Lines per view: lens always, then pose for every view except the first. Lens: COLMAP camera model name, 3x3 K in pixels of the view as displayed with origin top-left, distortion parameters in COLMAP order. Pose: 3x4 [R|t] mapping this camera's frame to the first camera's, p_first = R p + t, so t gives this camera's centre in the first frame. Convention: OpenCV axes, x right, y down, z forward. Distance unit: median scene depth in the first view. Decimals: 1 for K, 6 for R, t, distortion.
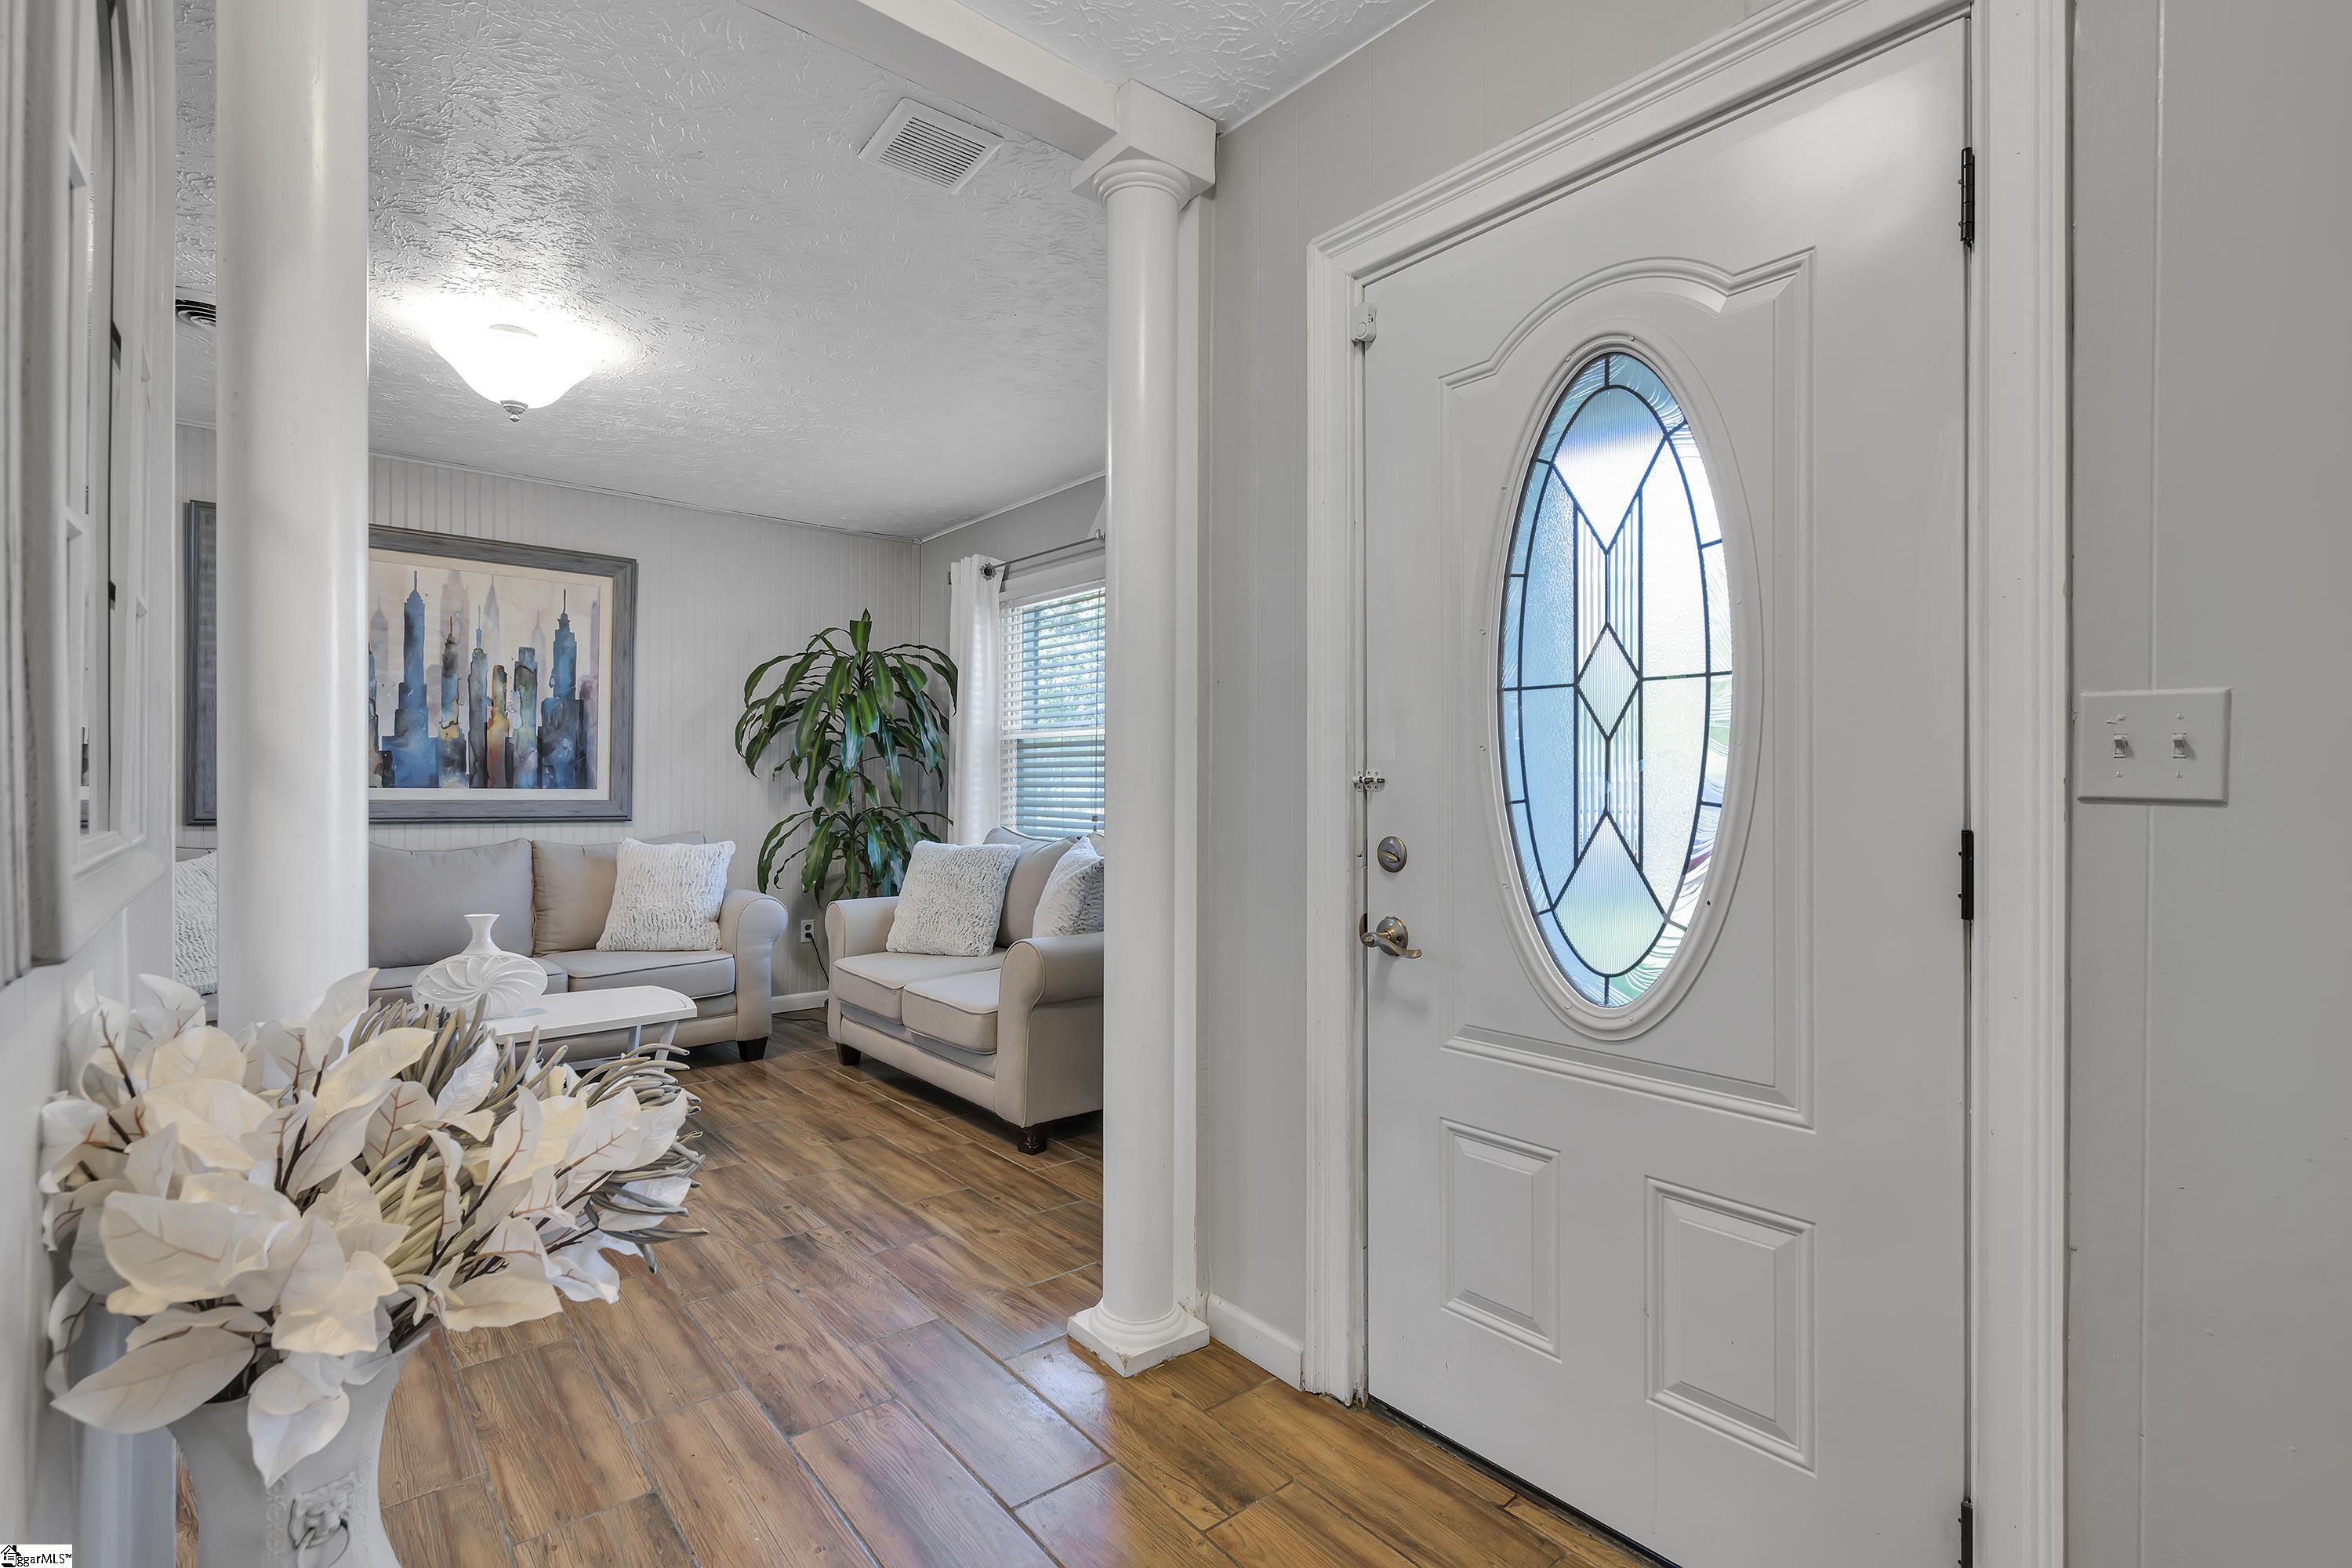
lens RADIAL K [[1079.0, 0, 1176.0], [0, 1079.0, 784.0], [0, 0, 1]] dist [0.003330, 0.000452]
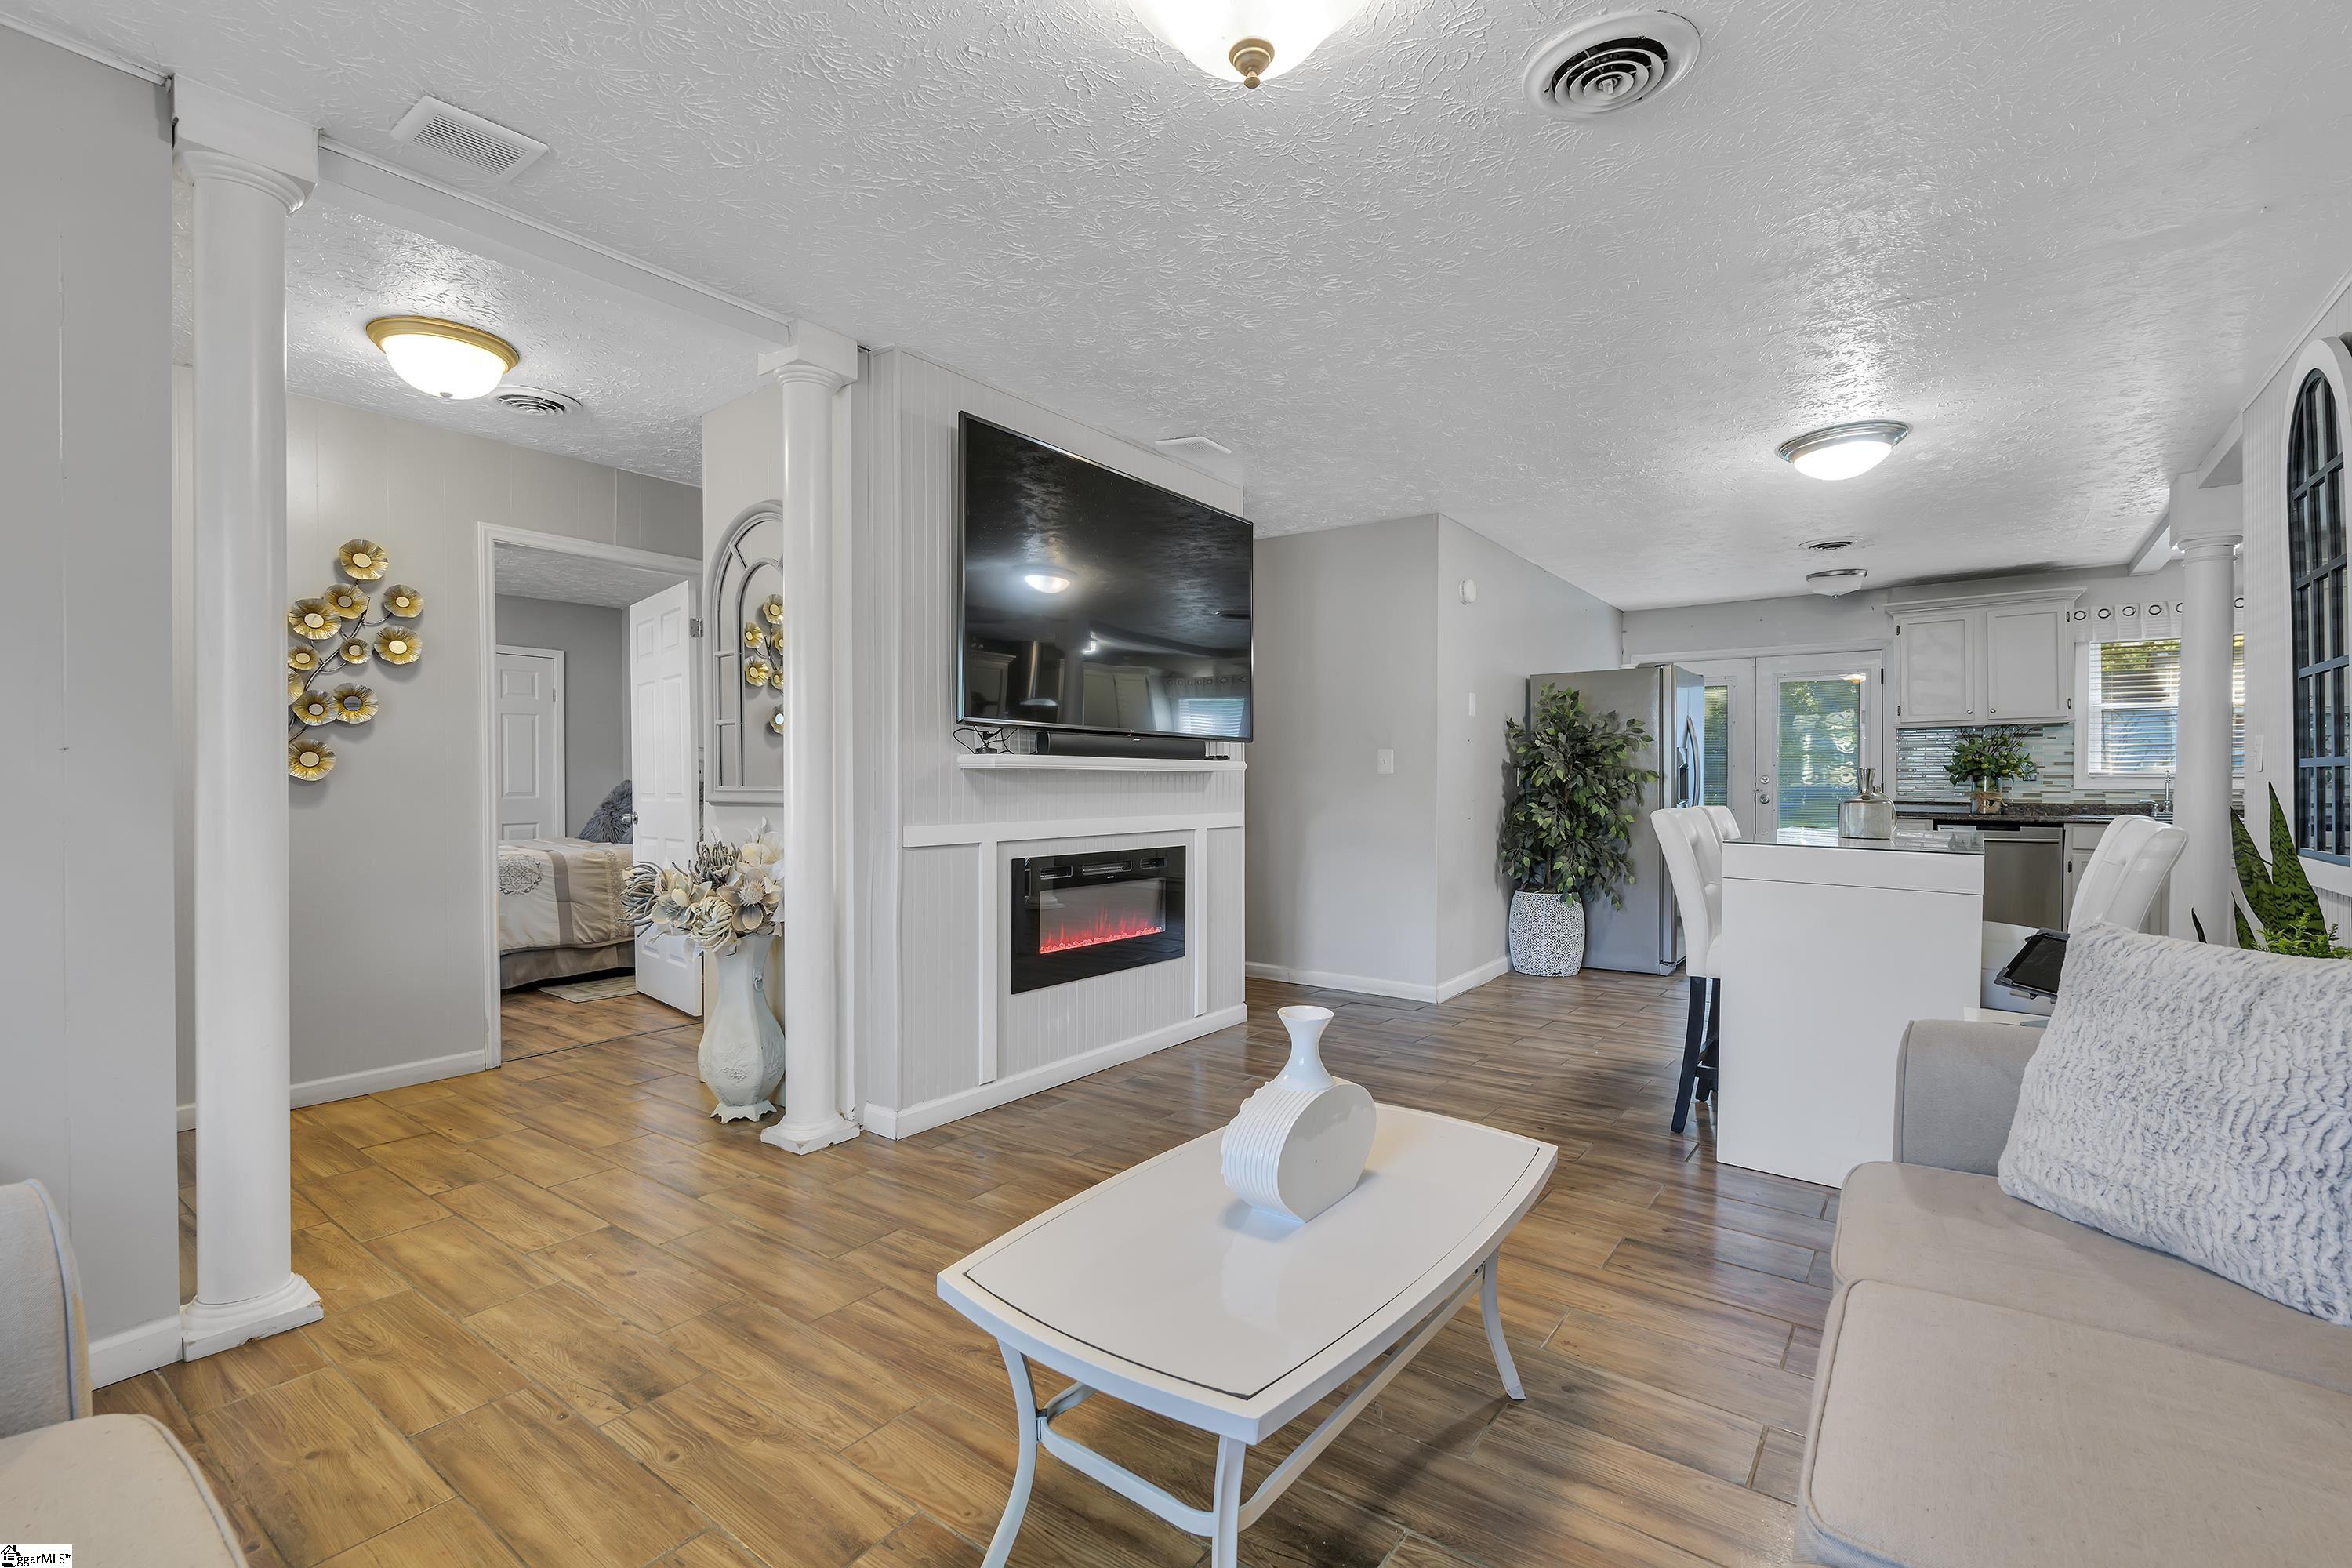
lens RADIAL K [[1051.1, 0, 1178.5], [0, 1051.1, 790.5], [0, 0, 1]] dist [-0.001768, 0.000170]
pose [[-0.973618, -0.000042, -0.228184, -0.322698], [-0.003182, 0.999905, 0.013391, 0.002021], [0.228162, 0.013764, -0.973526, 1.051972]]
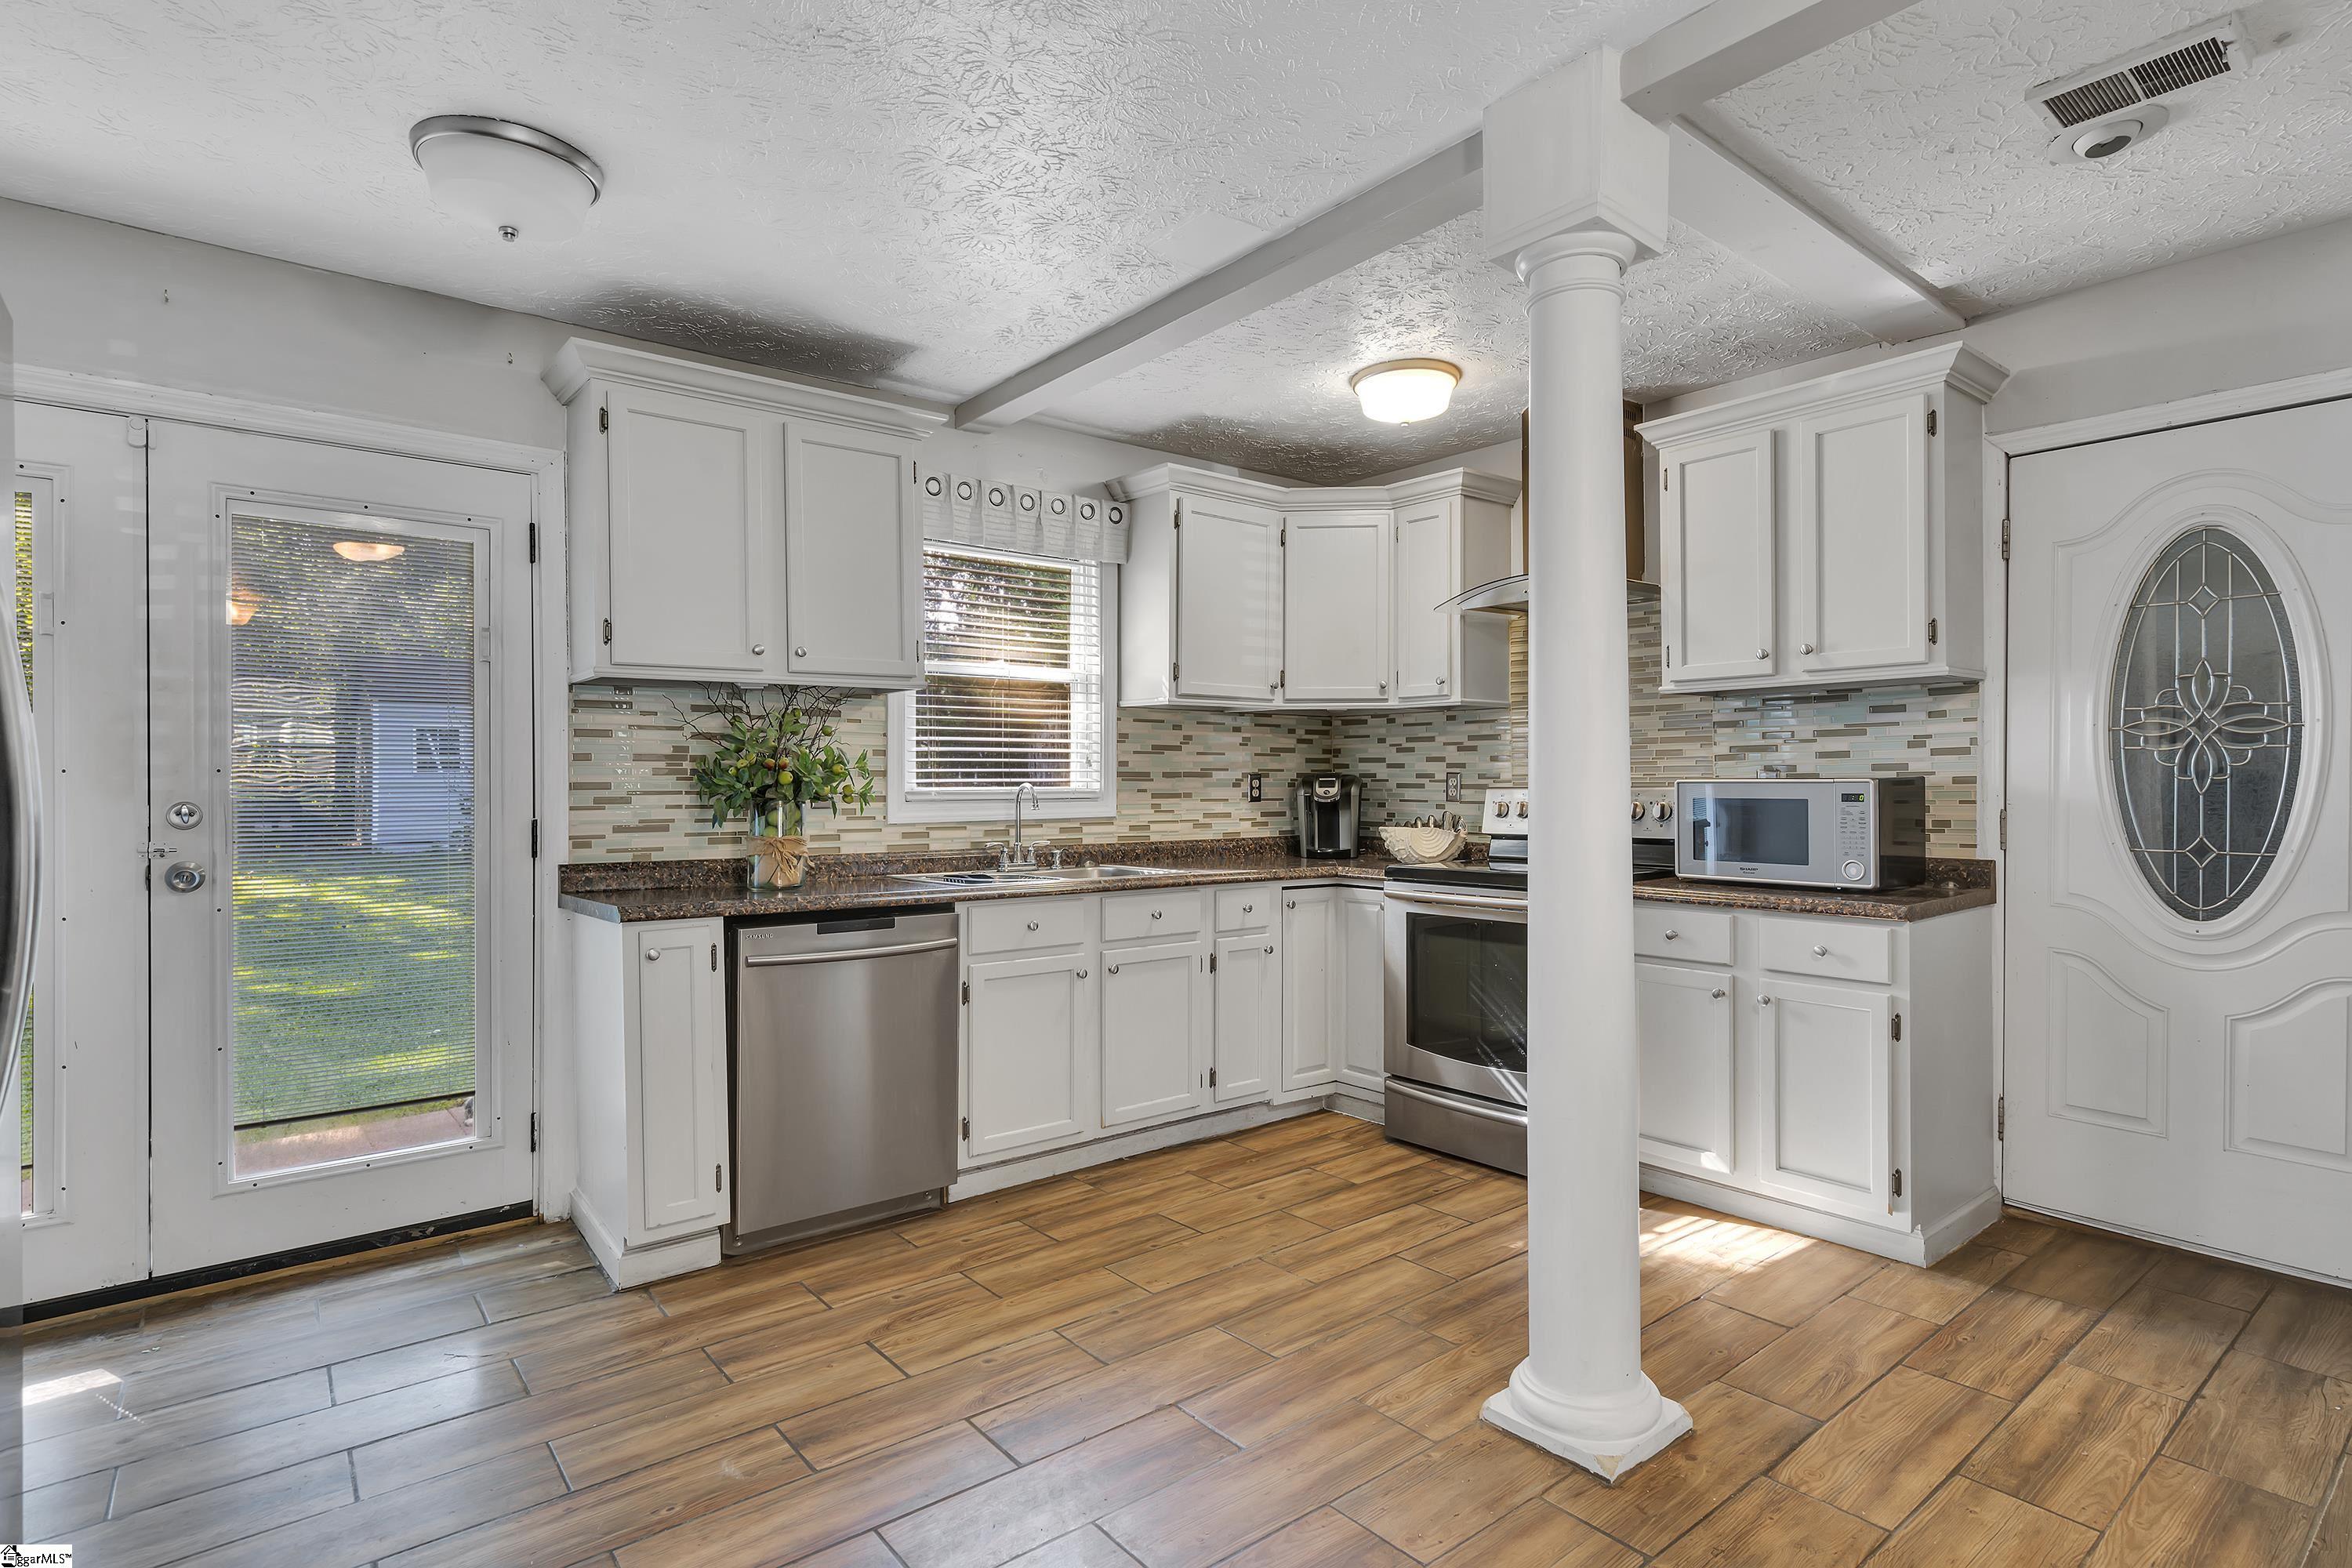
lens RADIAL K [[1185.5, 0, 1176.0], [0, 1185.5, 784.0], [0, 0, 1]] dist [0.001326, 0.000217]
pose [[-0.021843, -0.001287, -0.999761, -1.053280], [-0.001706, 0.999998, -0.001250, -0.011747], [0.999760, 0.001678, -0.021845, 0.120747]]
